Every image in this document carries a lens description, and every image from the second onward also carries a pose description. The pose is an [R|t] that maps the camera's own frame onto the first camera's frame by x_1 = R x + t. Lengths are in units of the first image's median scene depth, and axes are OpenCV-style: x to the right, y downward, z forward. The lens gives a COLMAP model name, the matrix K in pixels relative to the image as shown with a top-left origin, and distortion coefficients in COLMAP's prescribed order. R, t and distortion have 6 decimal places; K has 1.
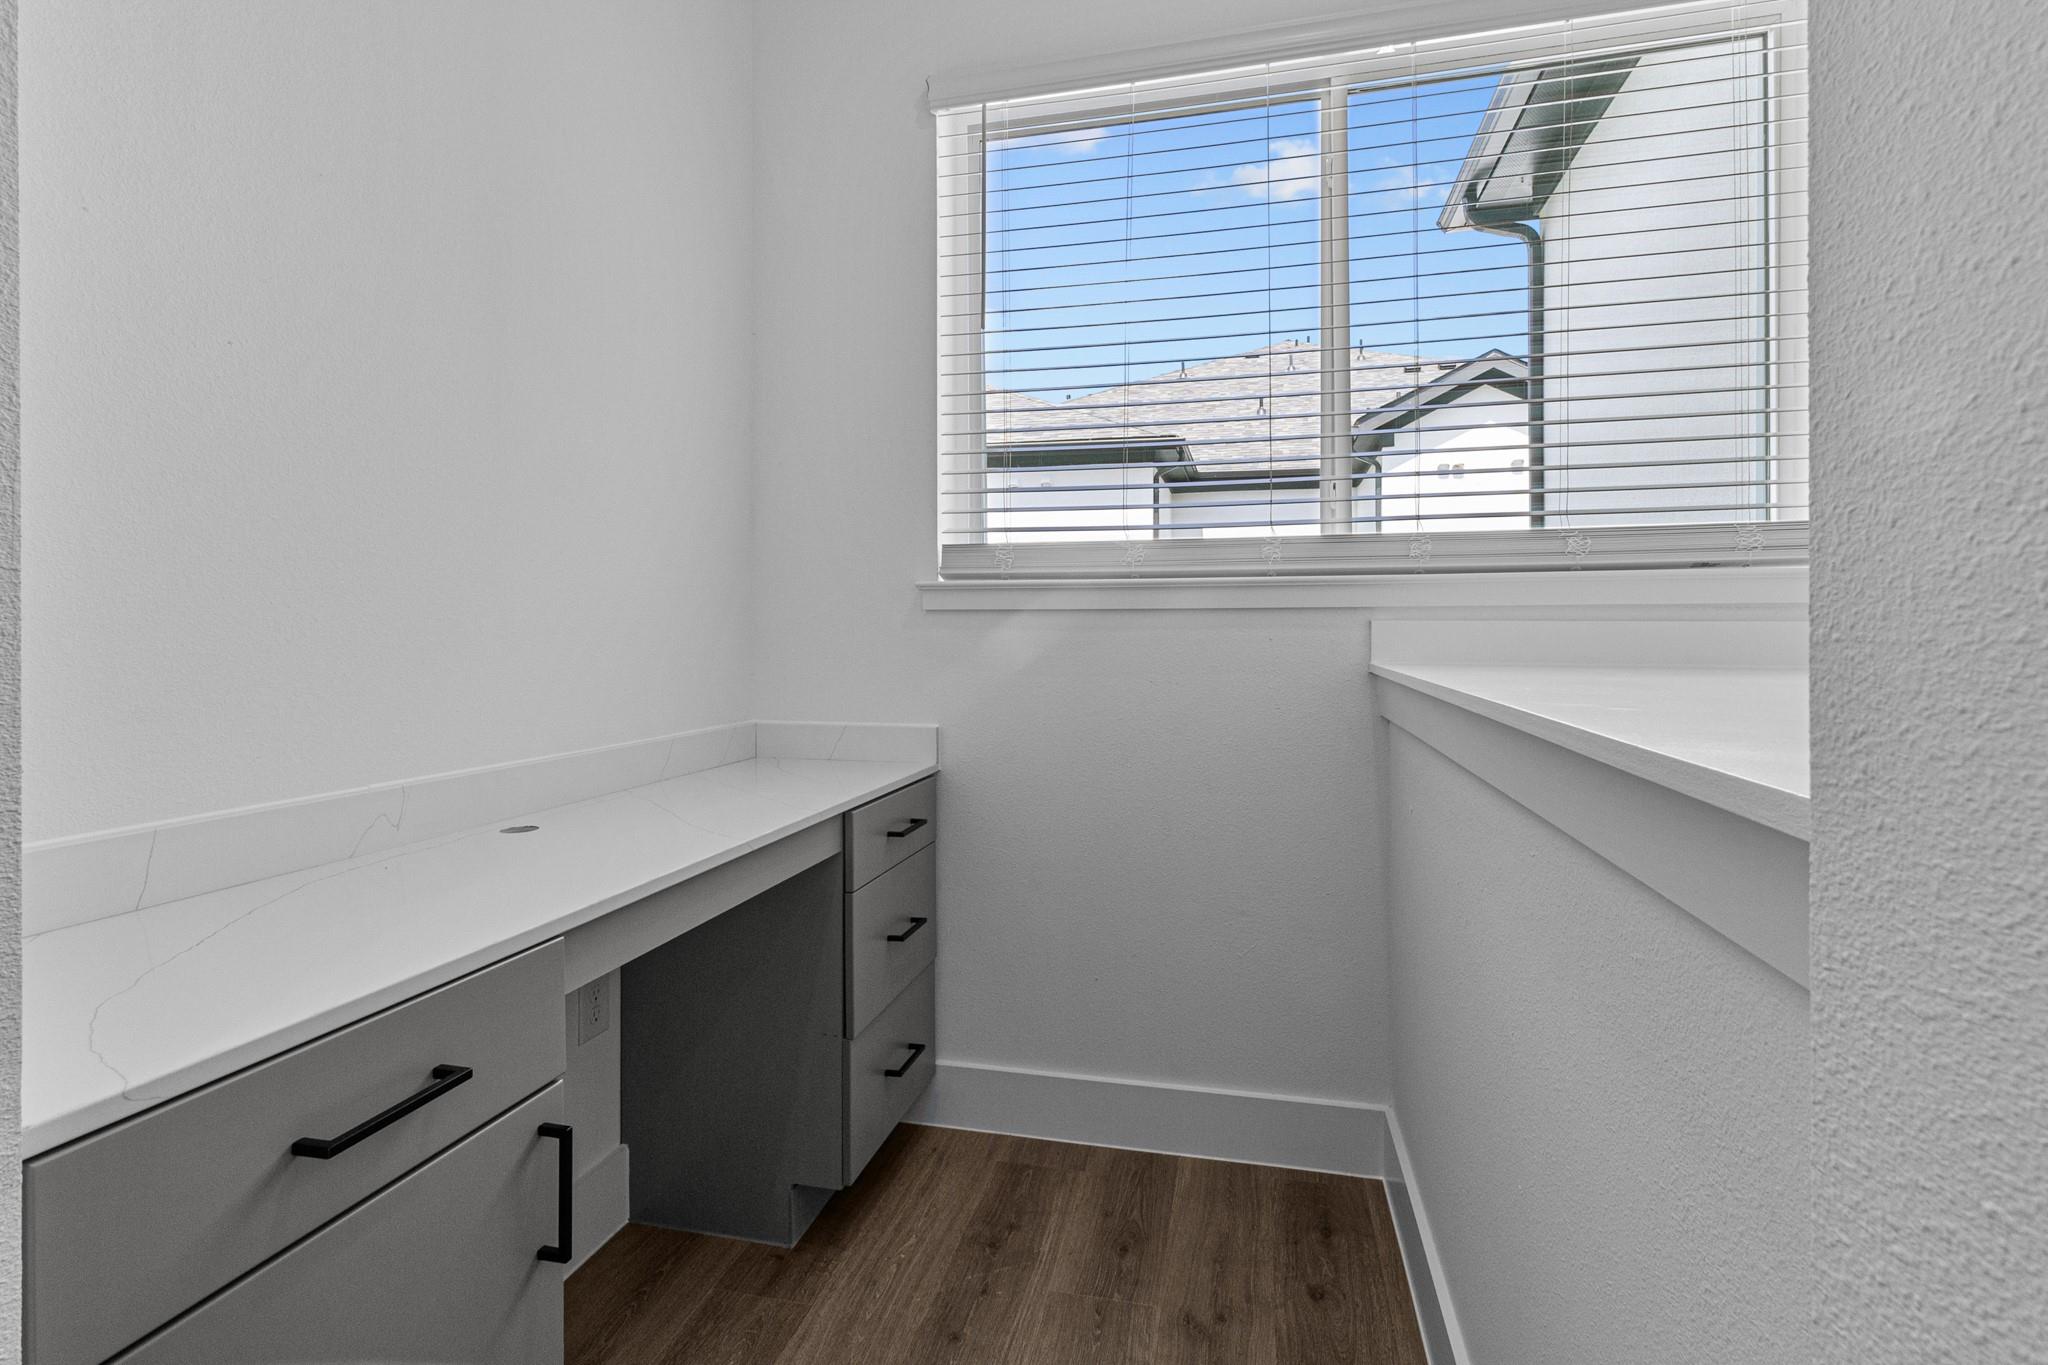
lens RADIAL K [[948.0, 0, 1034.4], [0, 948.0, 620.3], [0, 0, 1]] dist [0.006333, -0.001965]
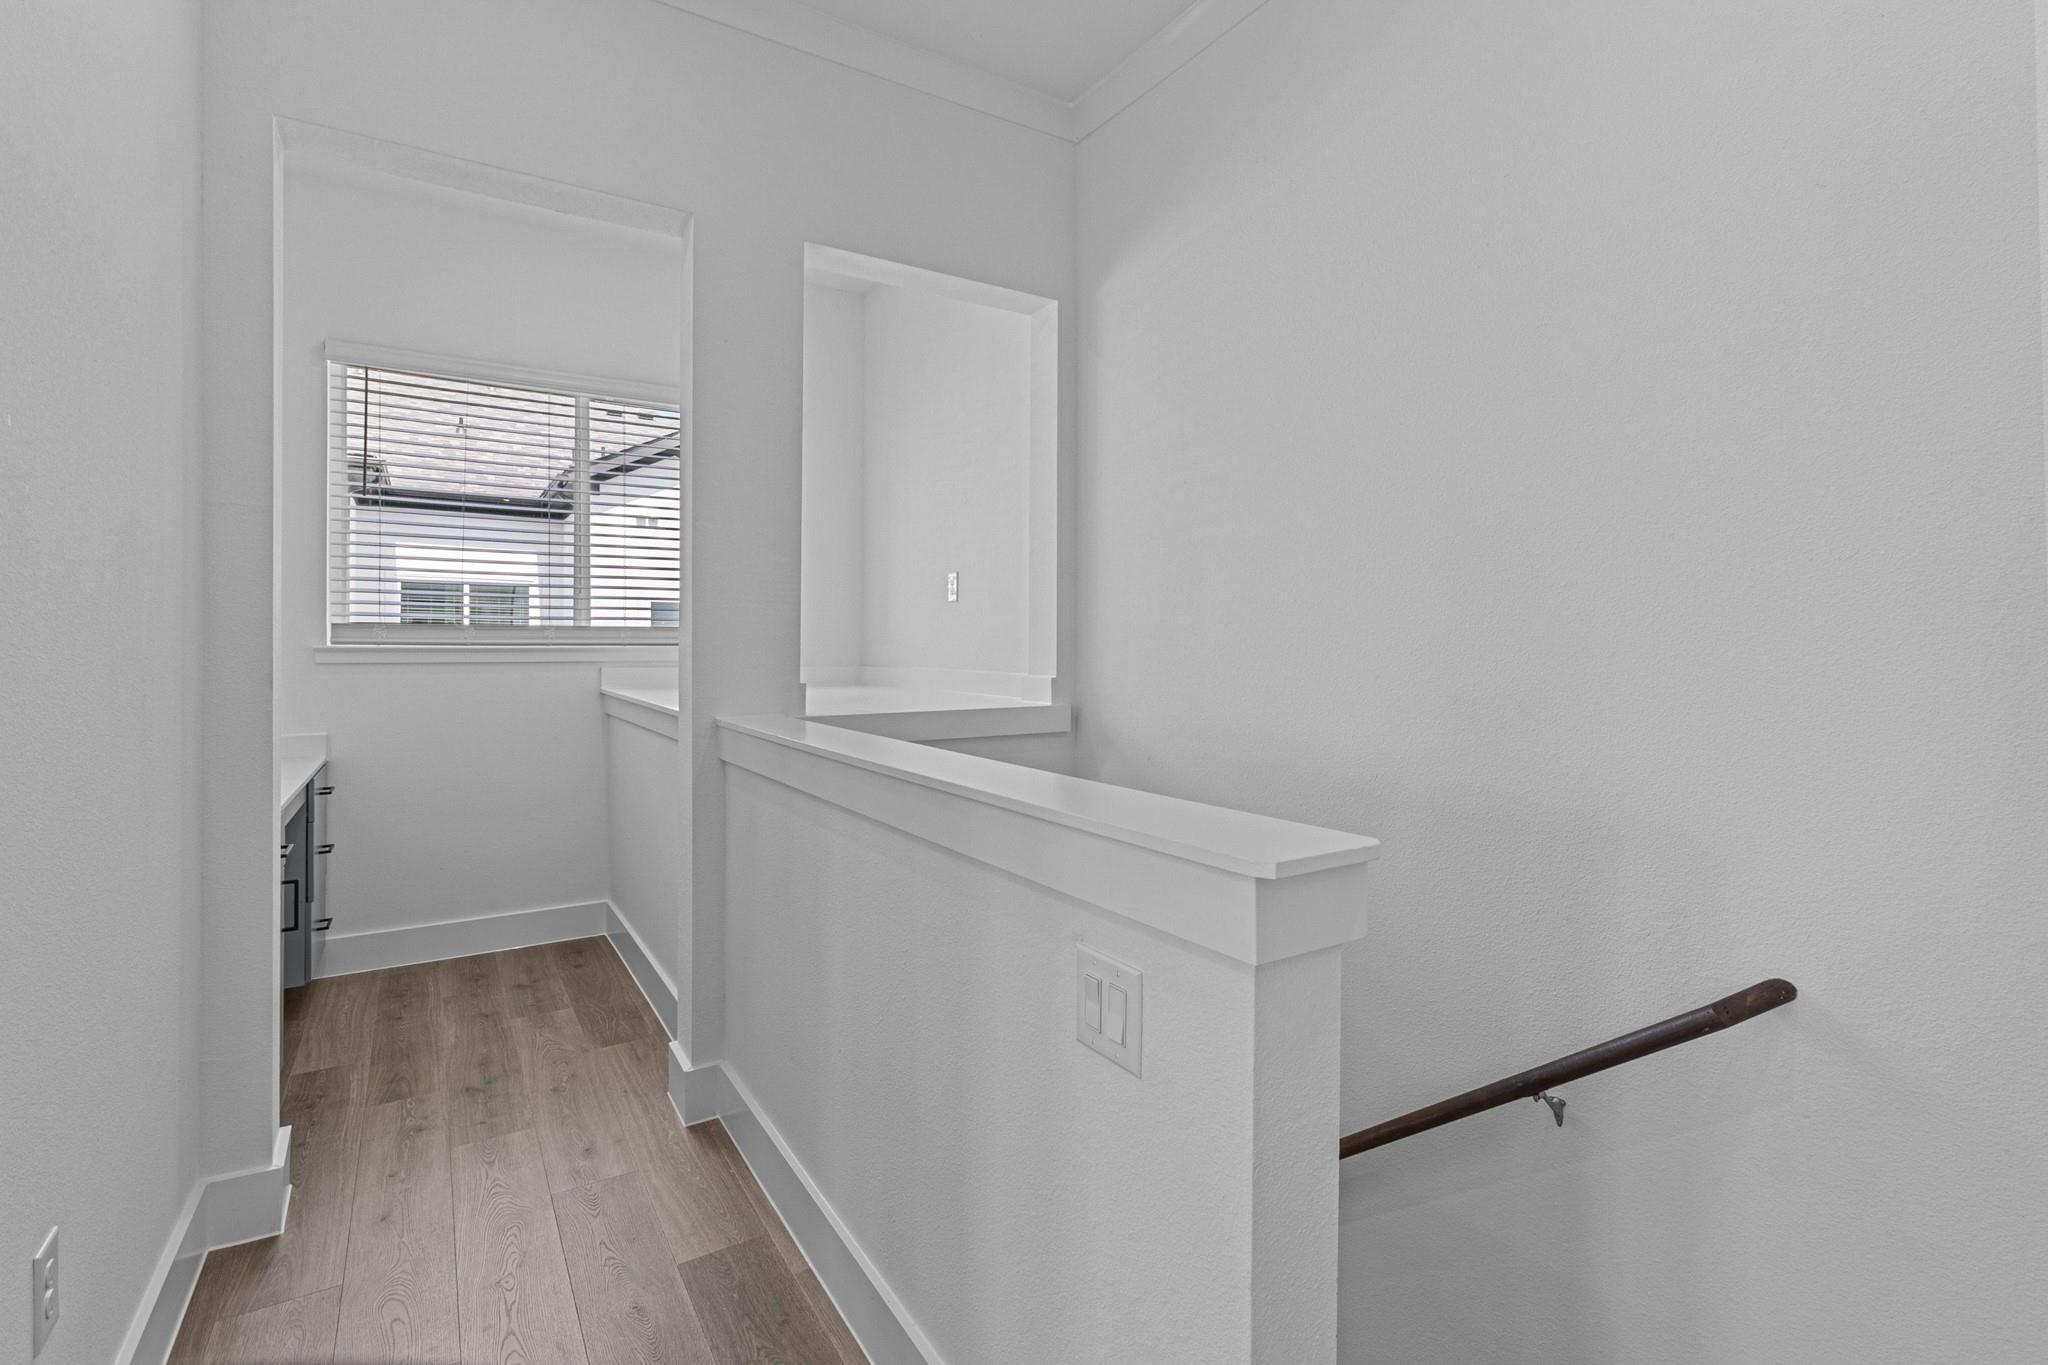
lens RADIAL K [[948.0, 0, 1032.8], [0, 948.0, 661.5], [0, 0, 1]] dist [0.006333, -0.001965]
pose [[0.700795, -0.012595, 0.713251, -0.498979], [-0.009239, 0.999600, 0.026730, -0.082357], [-0.713303, -0.025322, 0.700399, -1.221039]]
